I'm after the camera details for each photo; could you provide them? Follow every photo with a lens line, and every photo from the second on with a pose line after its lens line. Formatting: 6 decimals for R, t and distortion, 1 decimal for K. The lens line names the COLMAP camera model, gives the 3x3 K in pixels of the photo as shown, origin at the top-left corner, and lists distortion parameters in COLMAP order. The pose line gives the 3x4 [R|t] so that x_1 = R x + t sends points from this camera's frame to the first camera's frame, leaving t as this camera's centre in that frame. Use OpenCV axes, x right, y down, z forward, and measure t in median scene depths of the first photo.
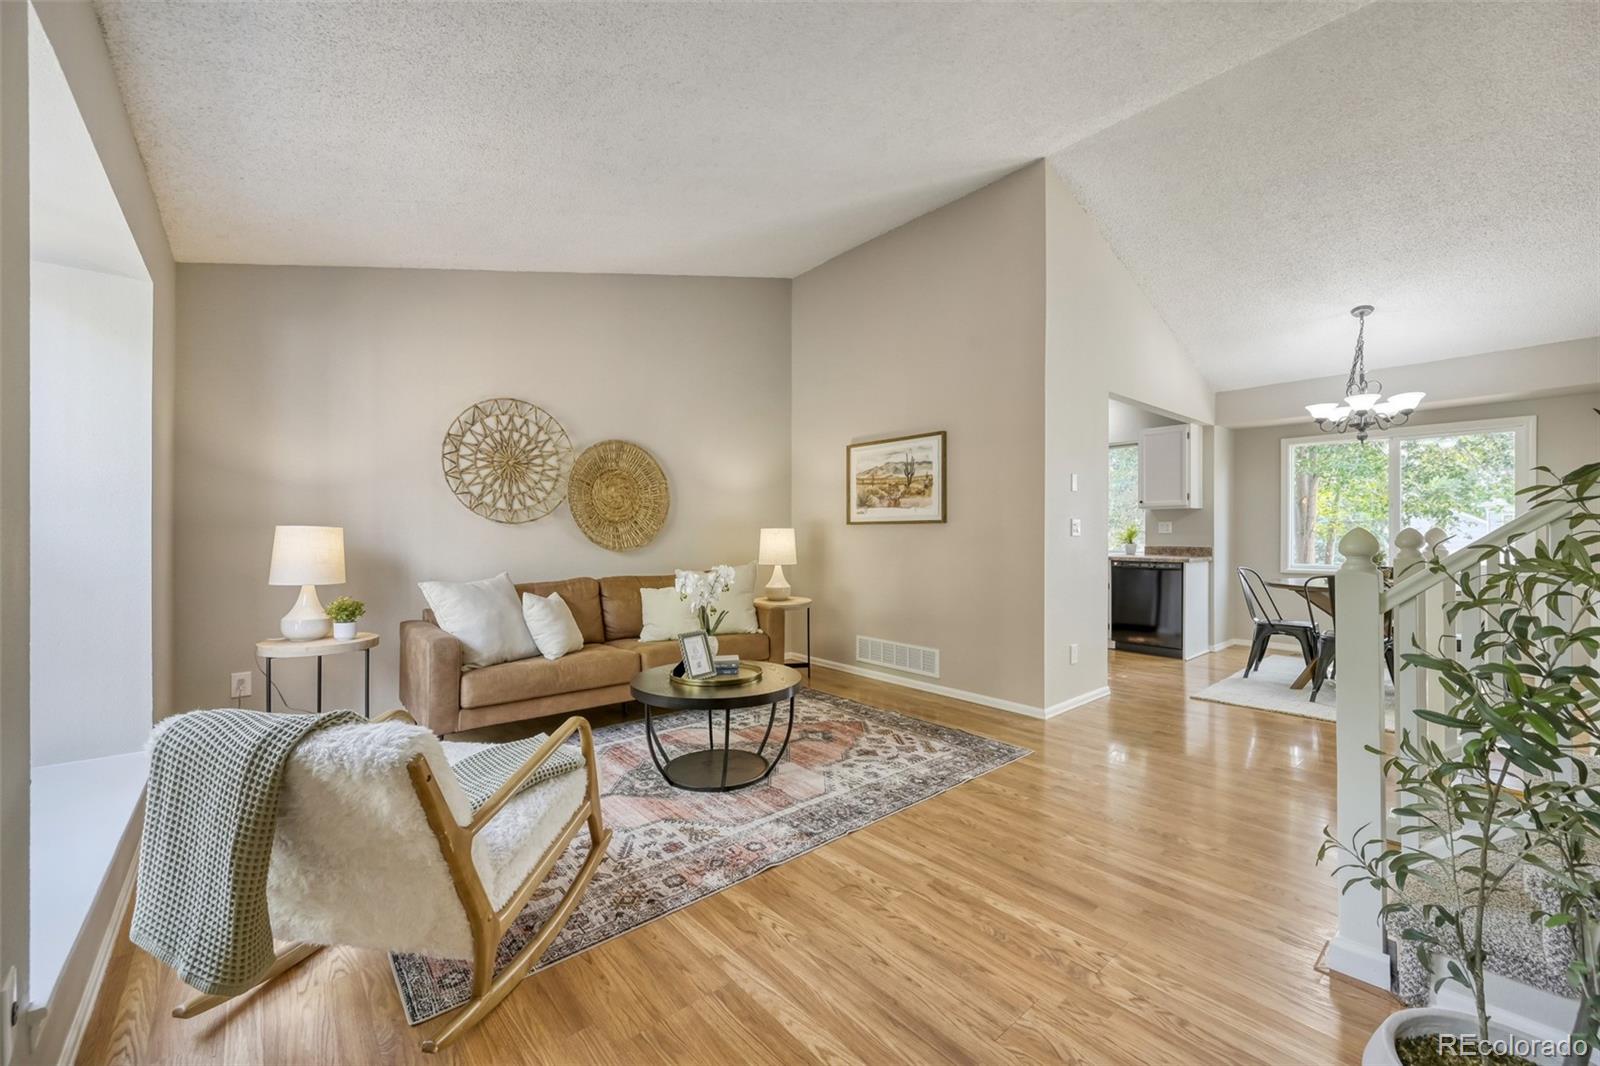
lens RADIAL K [[631.0, 0, 788.4], [0, 631.0, 527.3], [0, 0, 1]] dist [-0.001338, 0.000255]
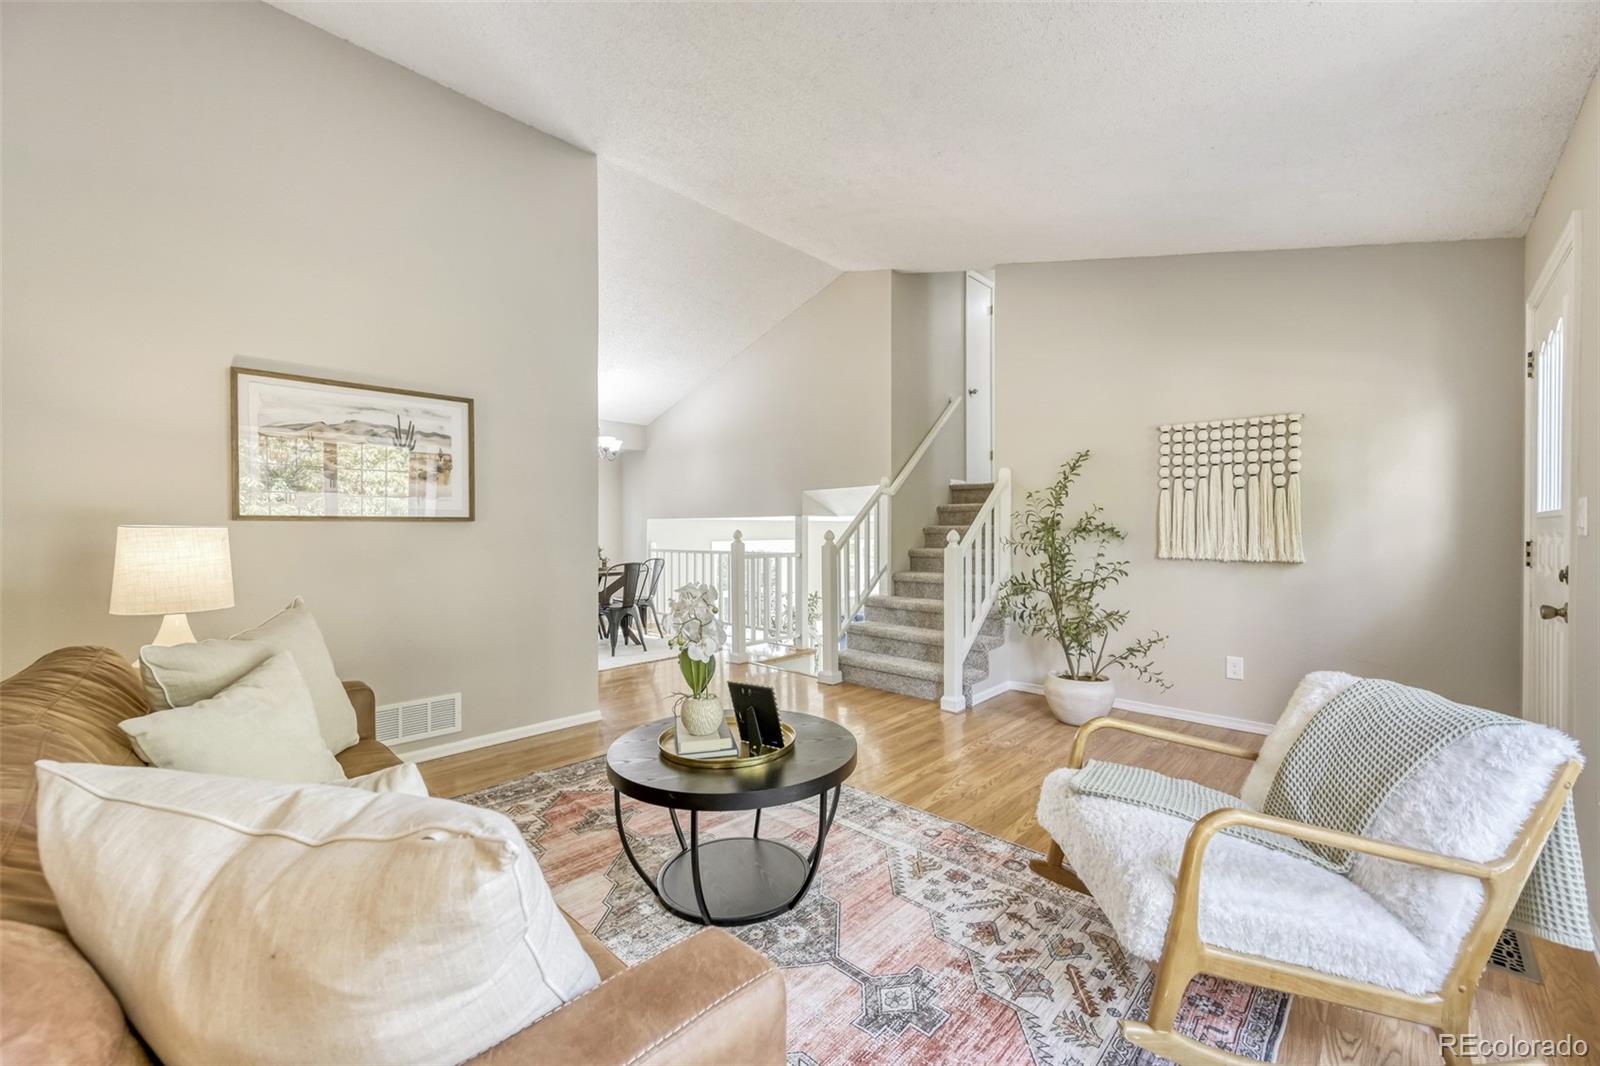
lens RADIAL K [[631.0, 0, 813.4], [0, 631.0, 551.1], [0, 0, 1]] dist [-0.001338, 0.000255]
pose [[-0.115451, -0.030164, 0.992855, -0.647289], [-0.002067, 0.999544, 0.030127, 0.005218], [-0.993311, 0.001426, -0.115461, 0.806870]]
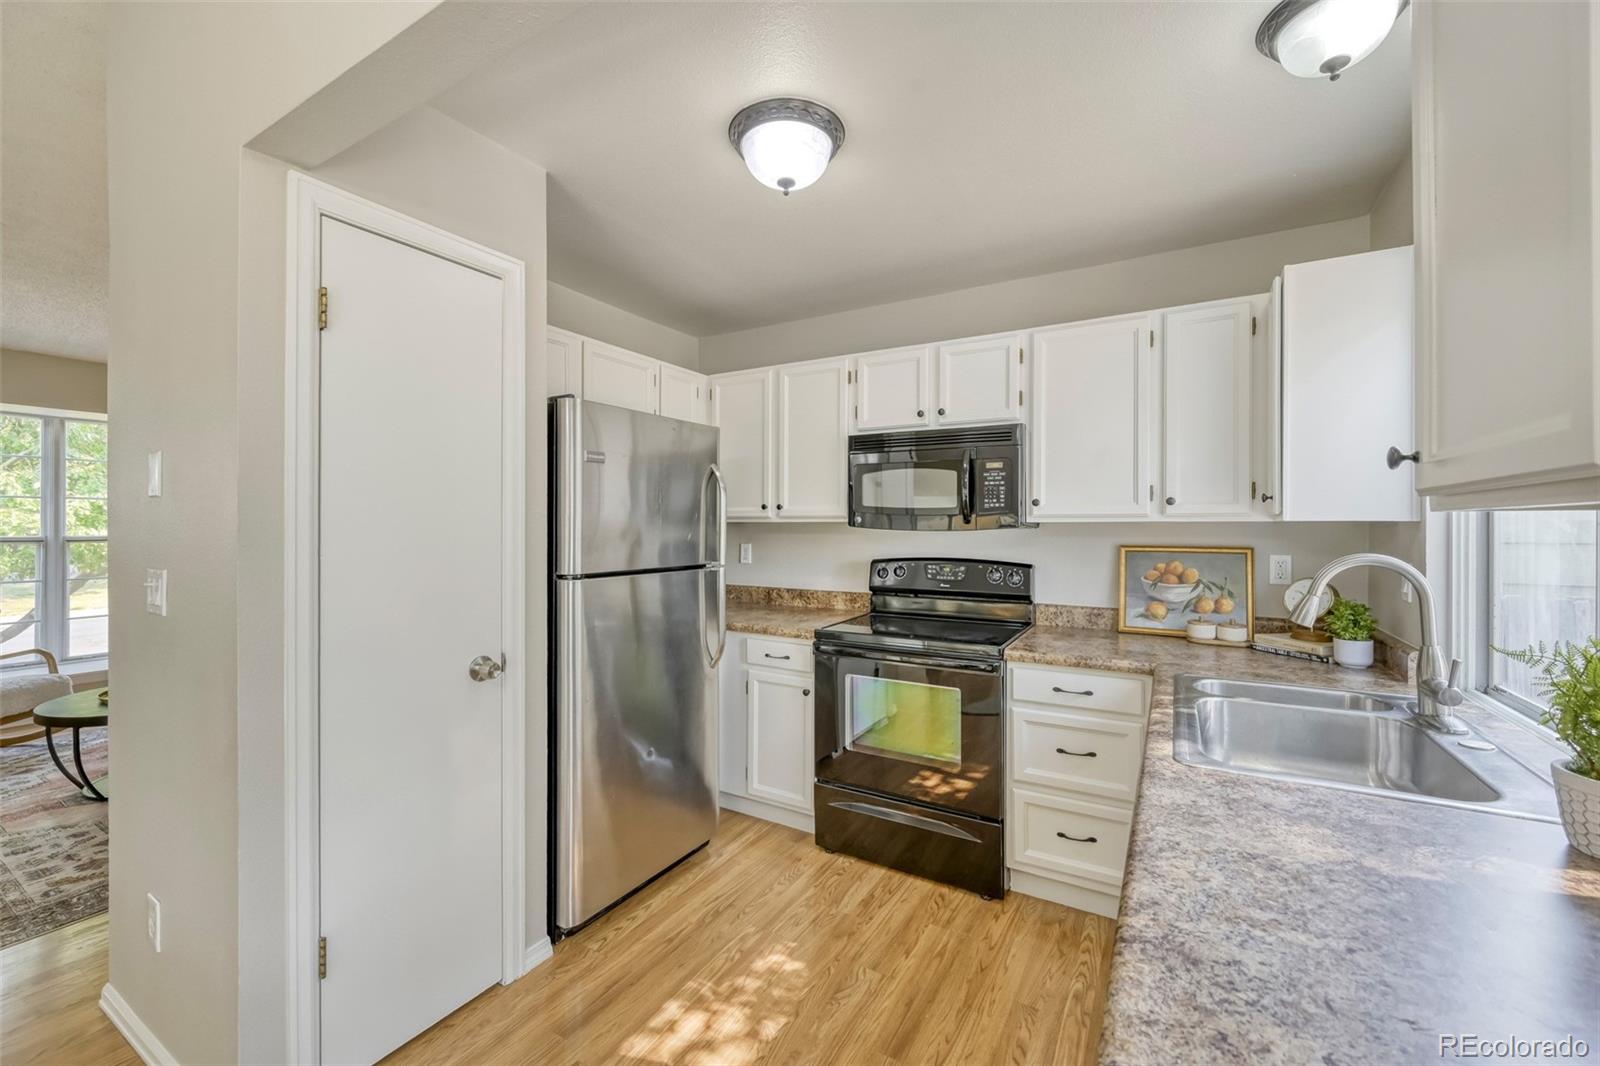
lens RADIAL K [[631.0, 0, 788.5], [0, 631.0, 518.3], [0, 0, 1]] dist [-0.001338, 0.000255]
pose [[0.325712, -0.012543, -0.945386, 1.040032], [-0.000520, 0.999909, -0.013445, -0.043608], [0.945469, 0.004871, 0.325676, 1.365781]]
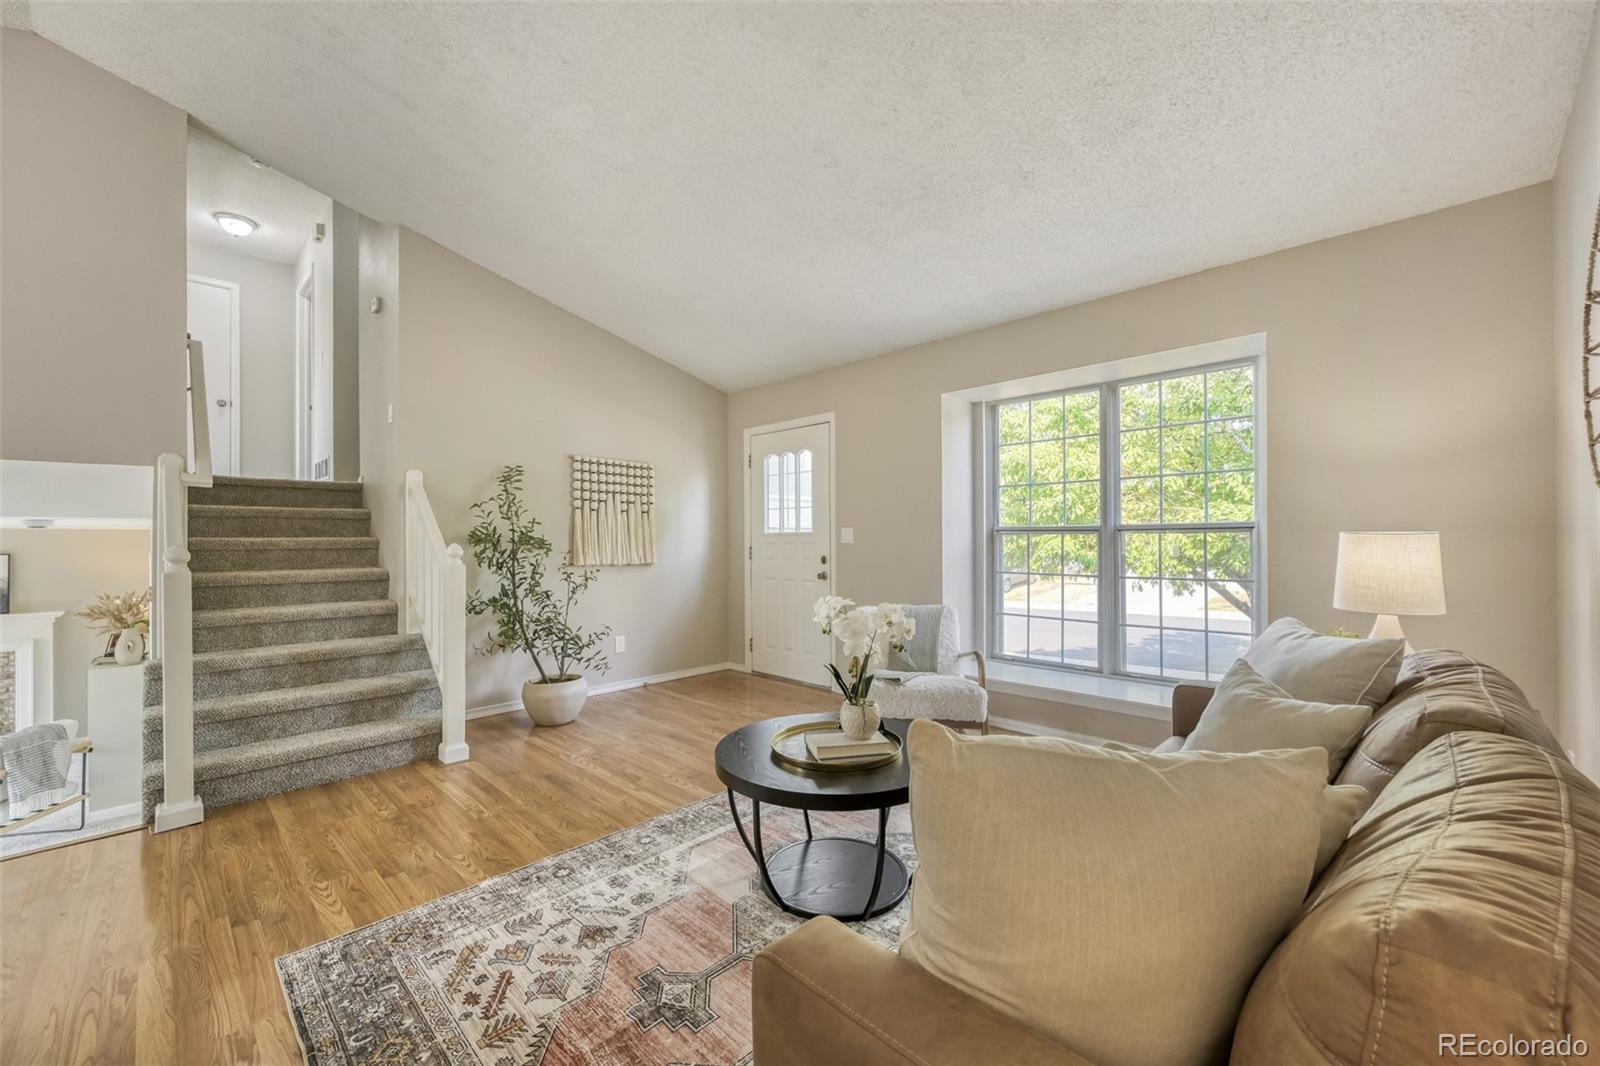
lens RADIAL K [[631.0, 0, 796.5], [0, 631.0, 539.1], [0, 0, 1]] dist [-0.001338, 0.000255]
pose [[-0.995206, 0.007022, -0.097551, -0.002169], [0.007373, 0.999968, -0.003238, 0.002114], [0.097525, -0.003941, -0.995225, 1.389306]]
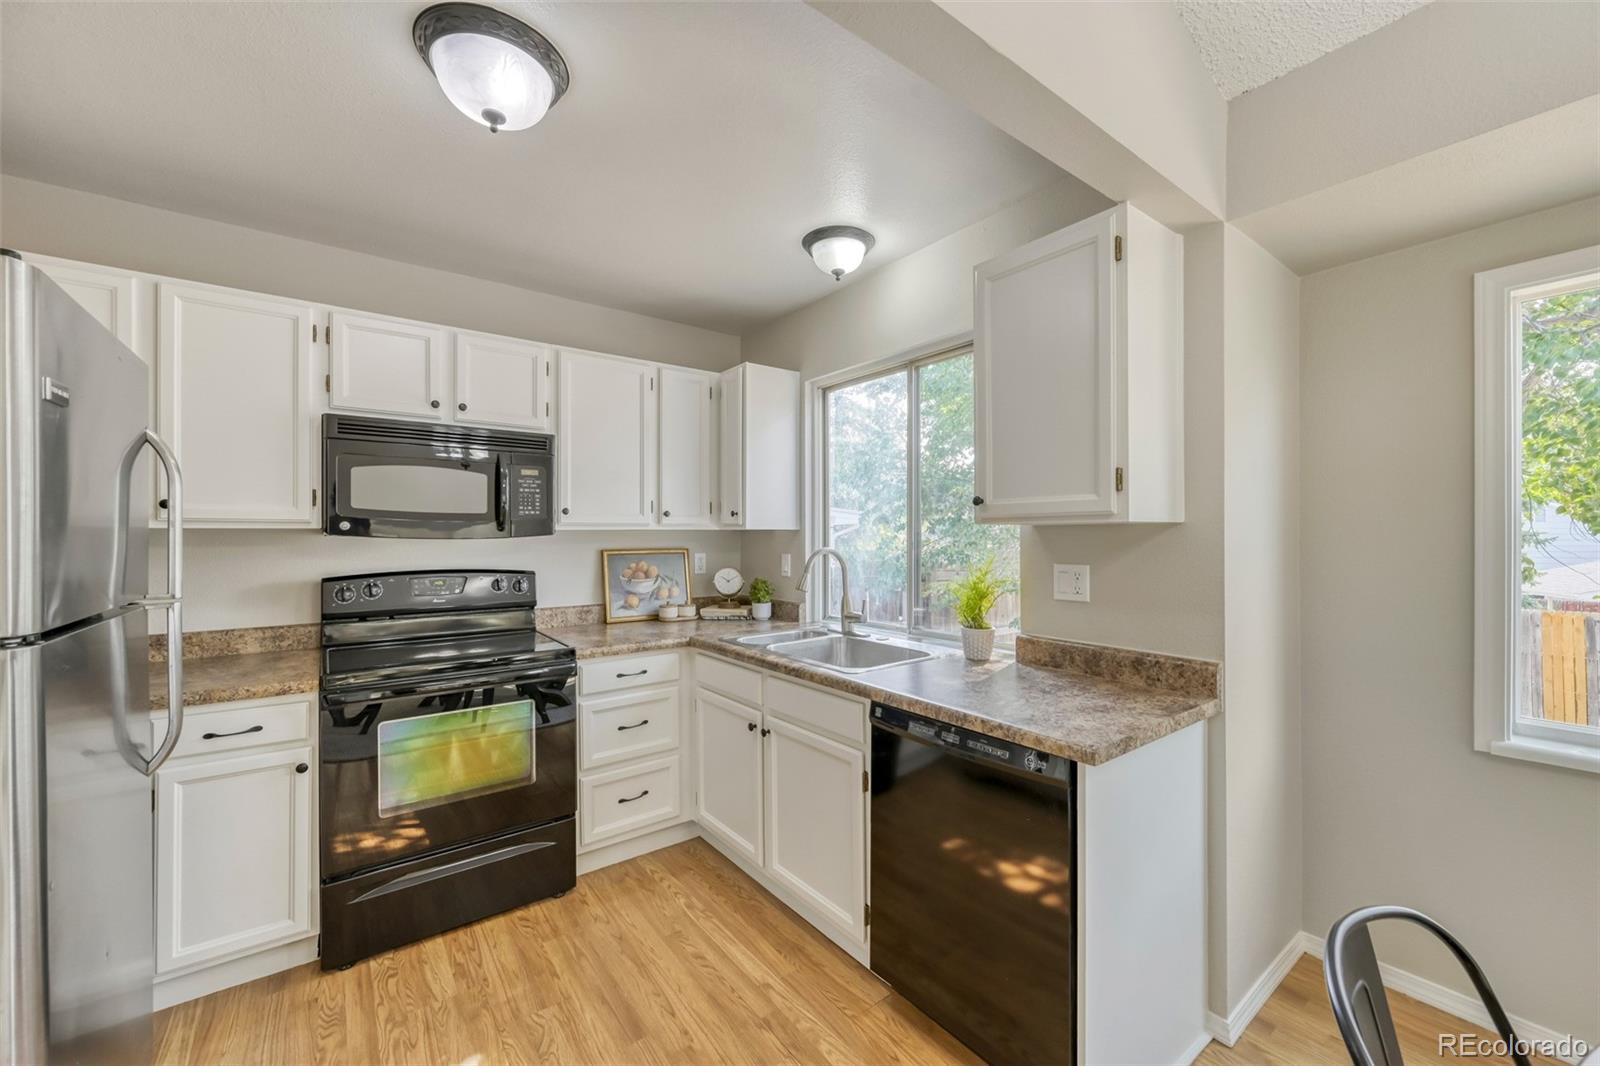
lens RADIAL K [[631.0, 0, 813.6], [0, 631.0, 528.0], [0, 0, 1]] dist [-0.001338, 0.000255]
pose [[0.998575, -0.005025, -0.053129, 0.799967], [0.004532, 0.999945, -0.009410, -0.042632], [0.053173, 0.009156, 0.998543, 1.124467]]
